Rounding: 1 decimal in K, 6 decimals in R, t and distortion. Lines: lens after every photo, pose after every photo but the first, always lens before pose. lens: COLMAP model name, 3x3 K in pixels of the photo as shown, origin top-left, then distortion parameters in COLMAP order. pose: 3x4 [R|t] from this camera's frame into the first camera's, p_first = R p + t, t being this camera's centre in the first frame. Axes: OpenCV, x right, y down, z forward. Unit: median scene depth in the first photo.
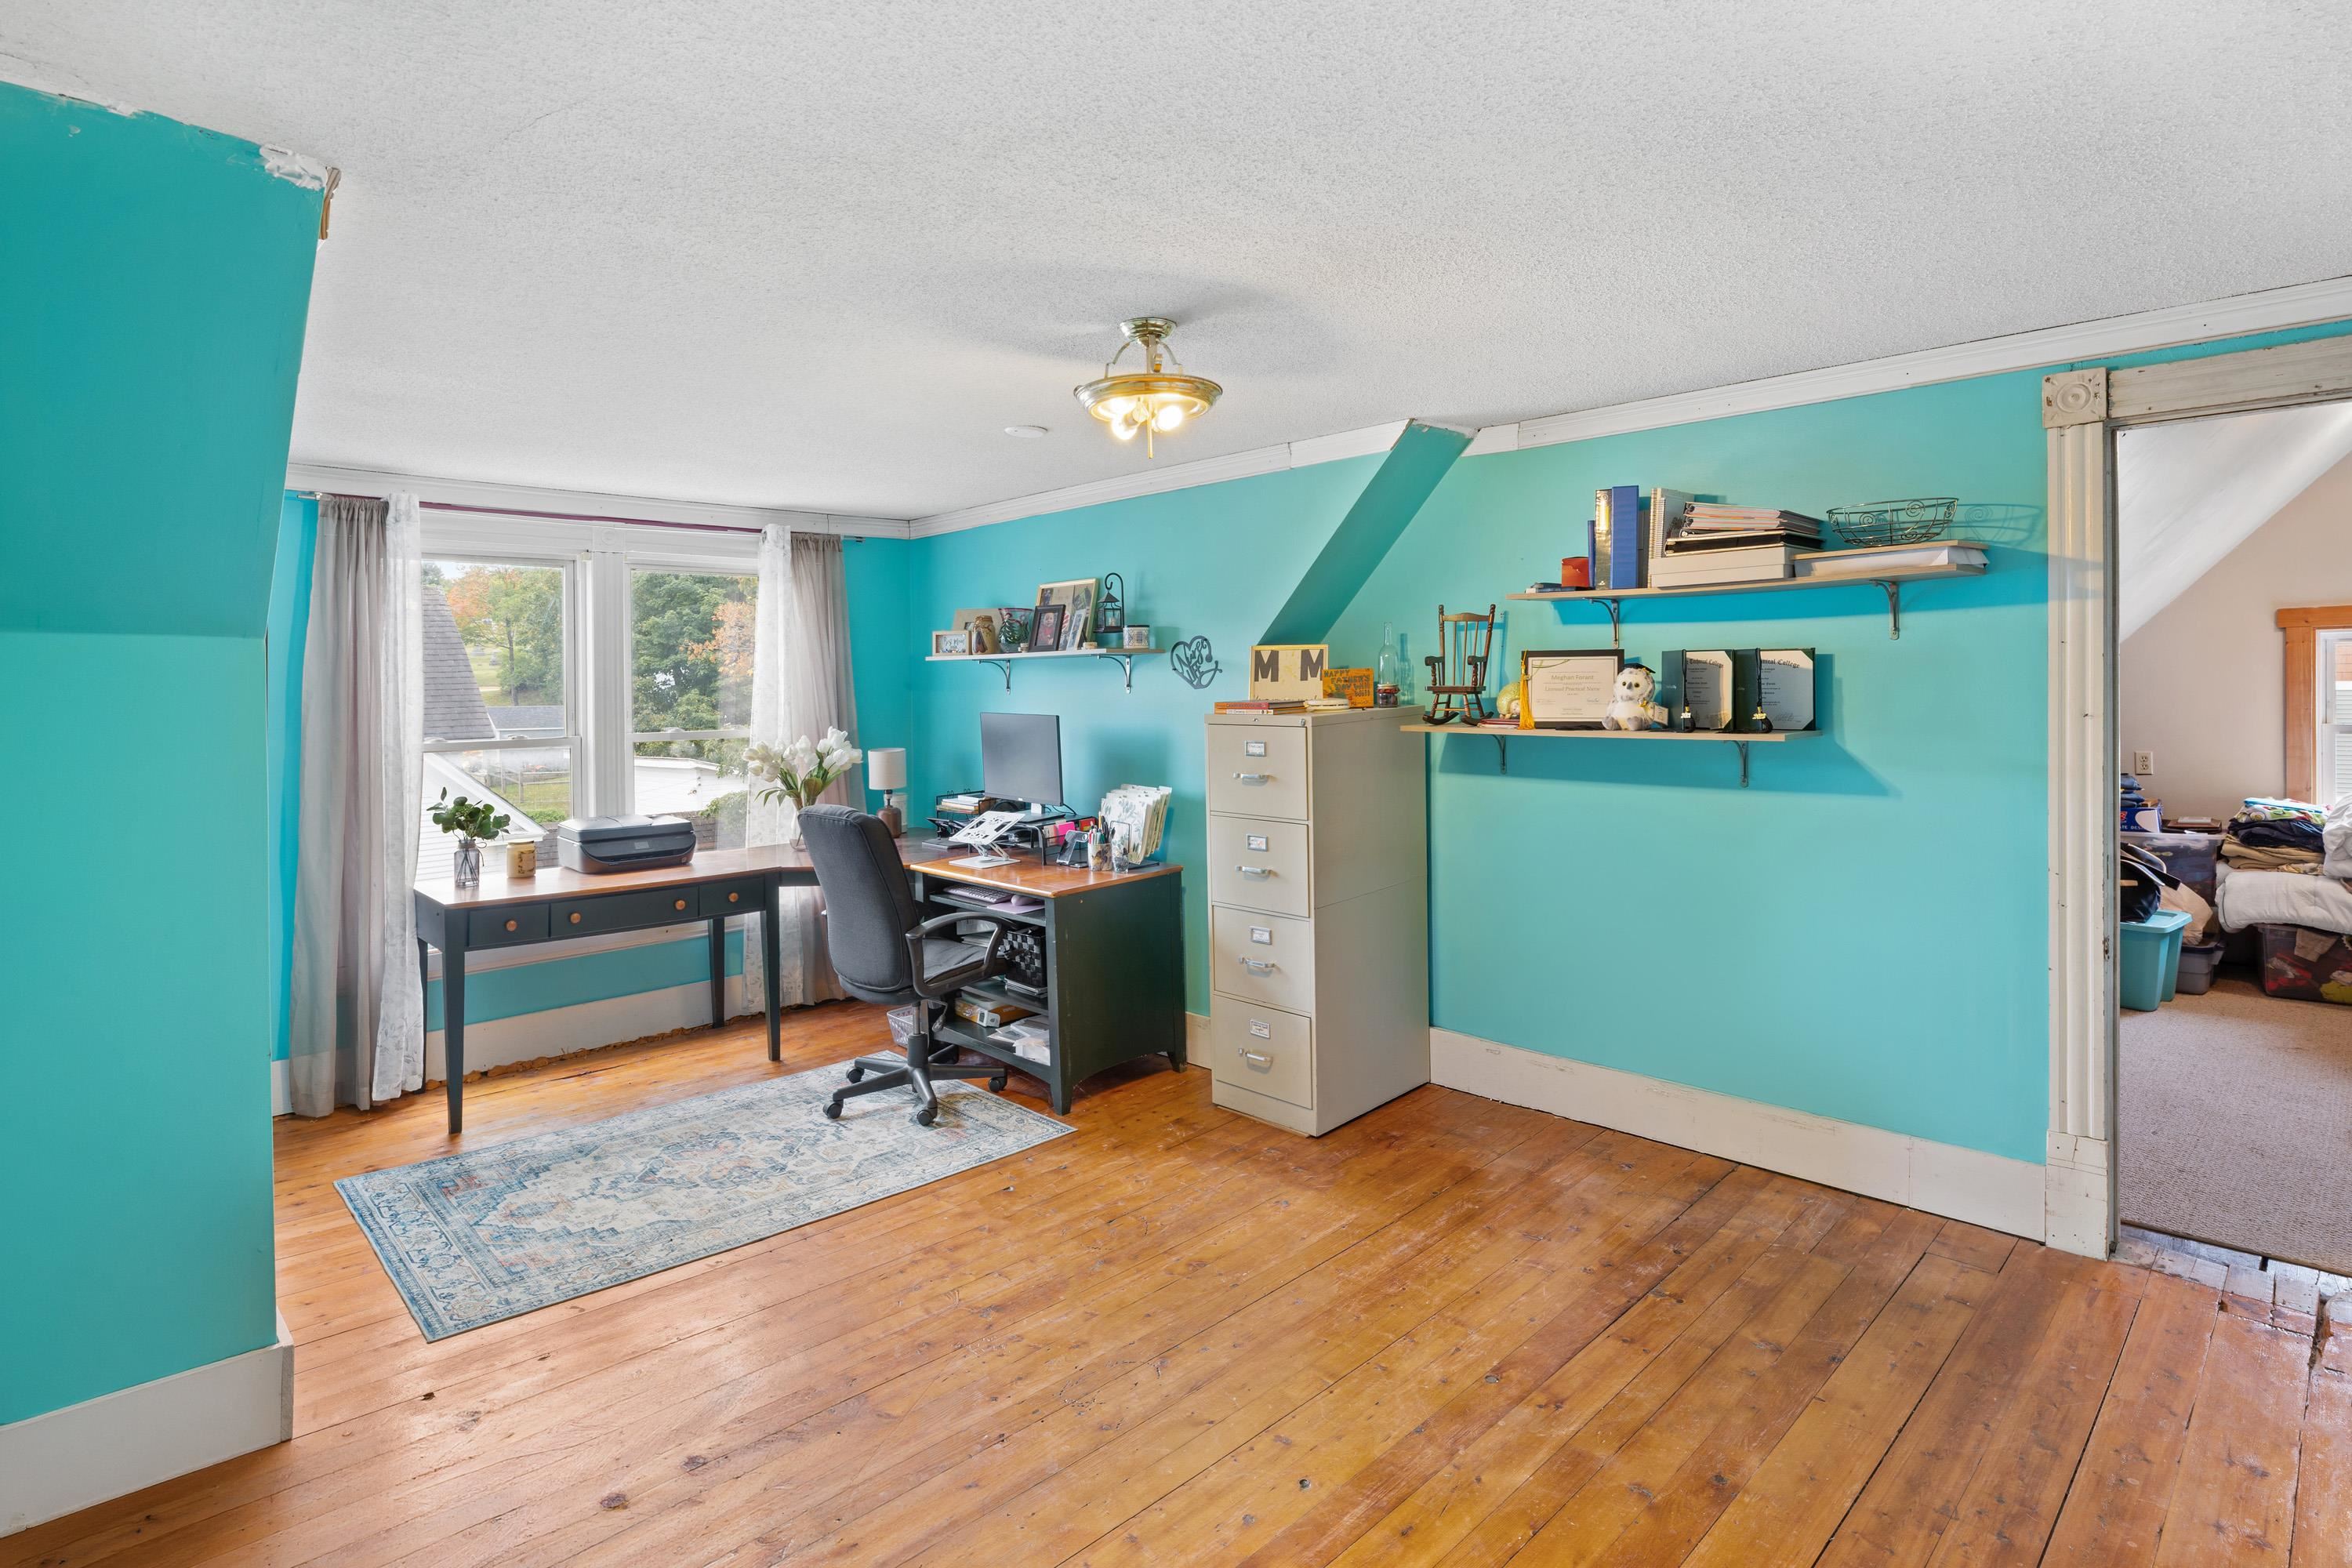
lens RADIAL K [[1201.4, 0, 1179.5], [0, 1201.4, 693.3], [0, 0, 1]] dist [-0.013569, -0.000186]
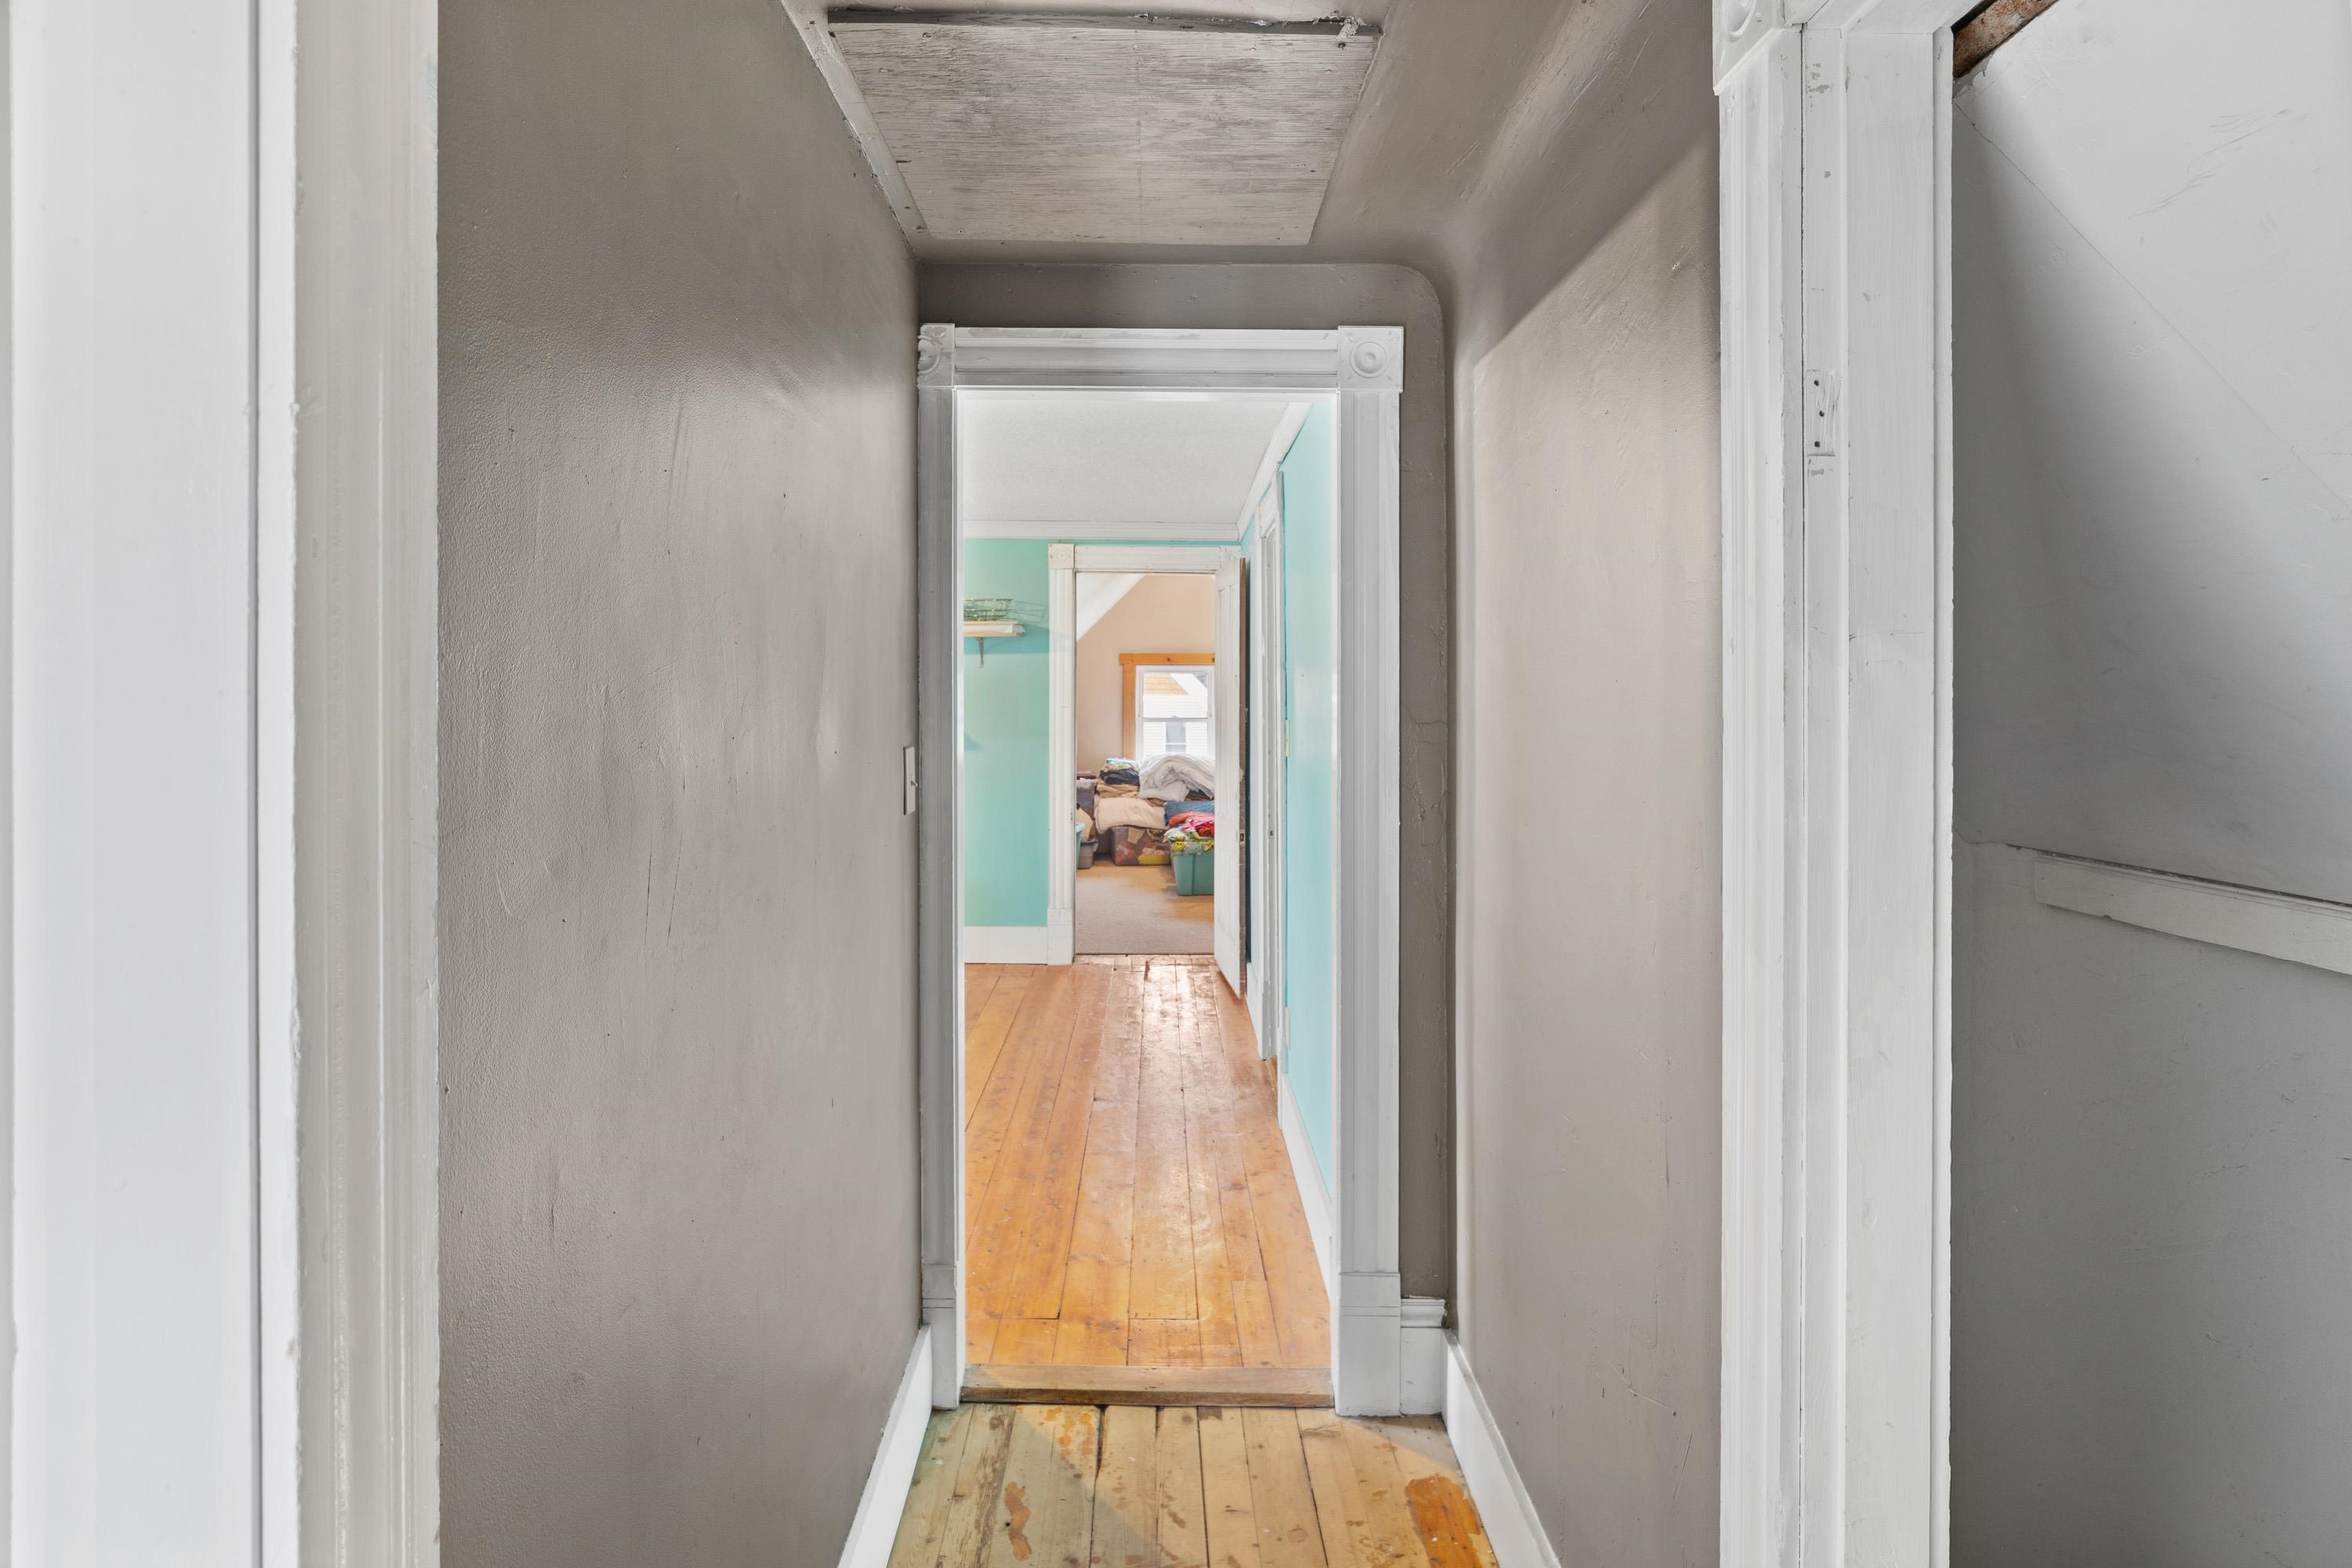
lens RADIAL K [[1201.4, 0, 1179.5], [0, 1201.4, 693.3], [0, 0, 1]] dist [-0.013569, -0.000186]
pose [[0.688503, 0.009459, 0.725172, -0.444886], [-0.003187, 0.999945, -0.010017, 0.010488], [-0.725227, 0.004585, 0.688495, -0.425367]]
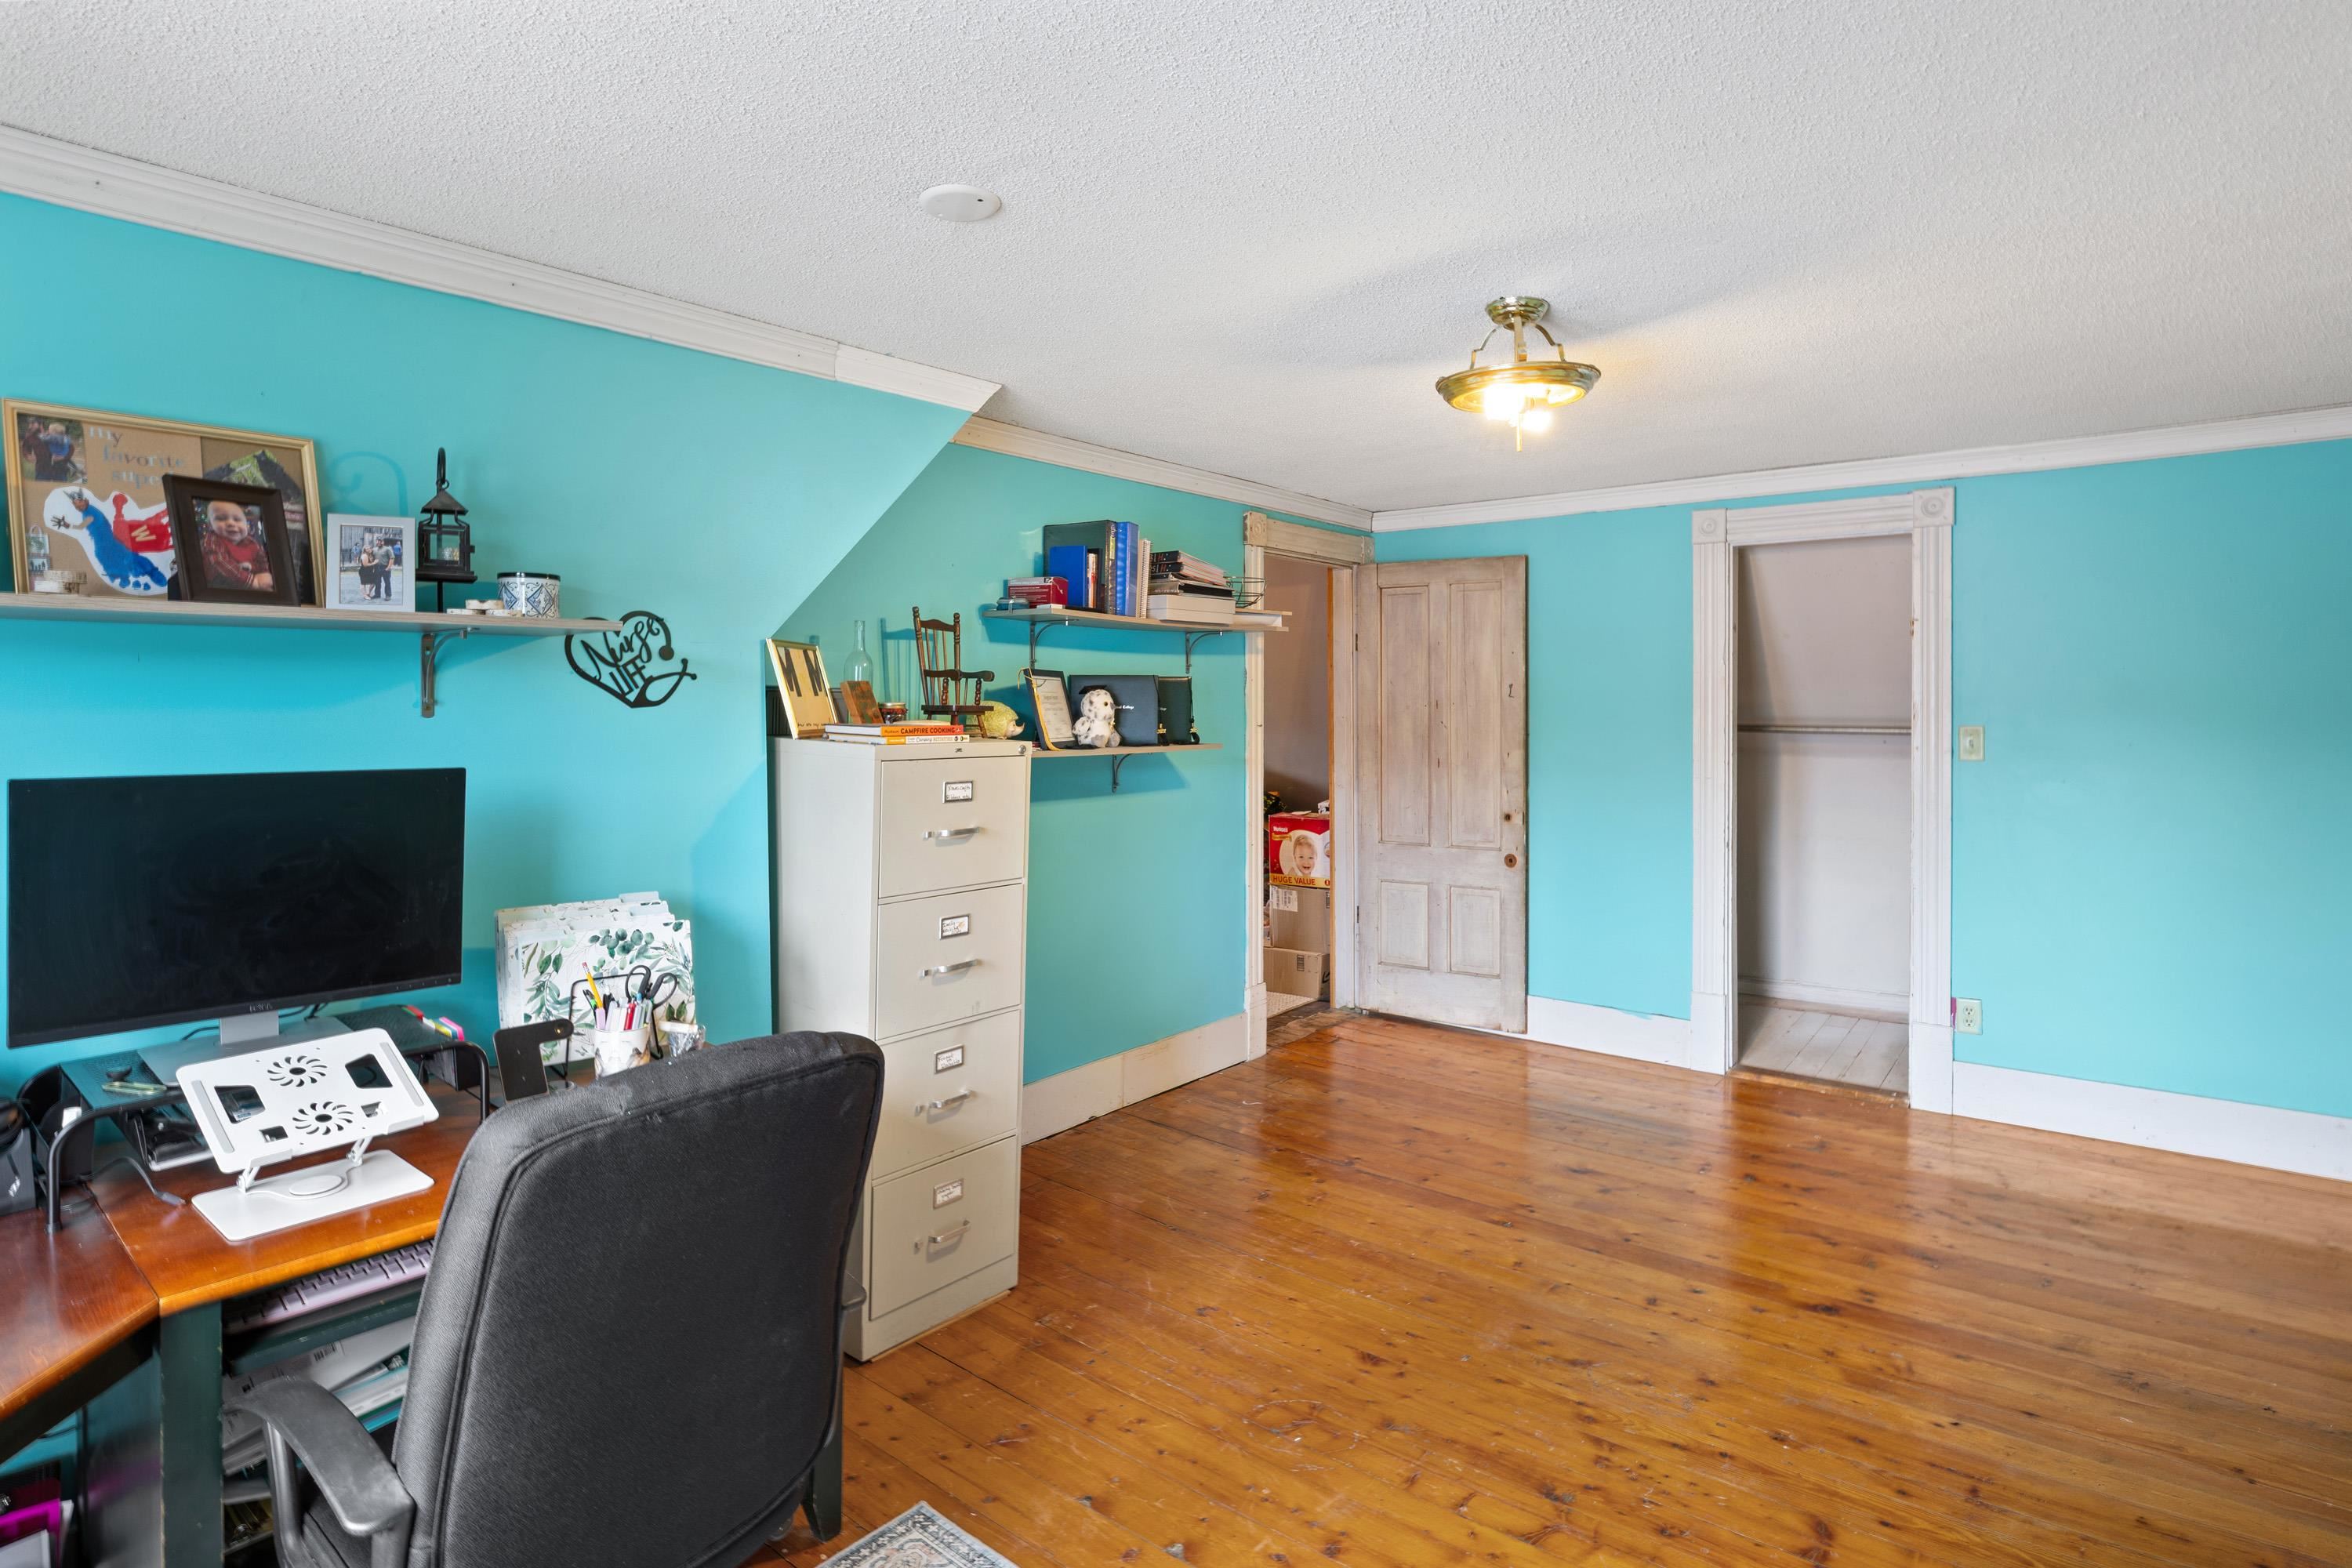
lens RADIAL K [[1223.2, 0, 1174.6], [0, 1223.2, 744.2], [0, 0, 1]] dist [-0.002313, 0.000060]
pose [[-0.101984, -0.020459, 0.994576, -0.629393], [0.010424, 0.999712, 0.021634, 0.004076], [-0.994731, 0.012574, -0.101741, 0.908278]]
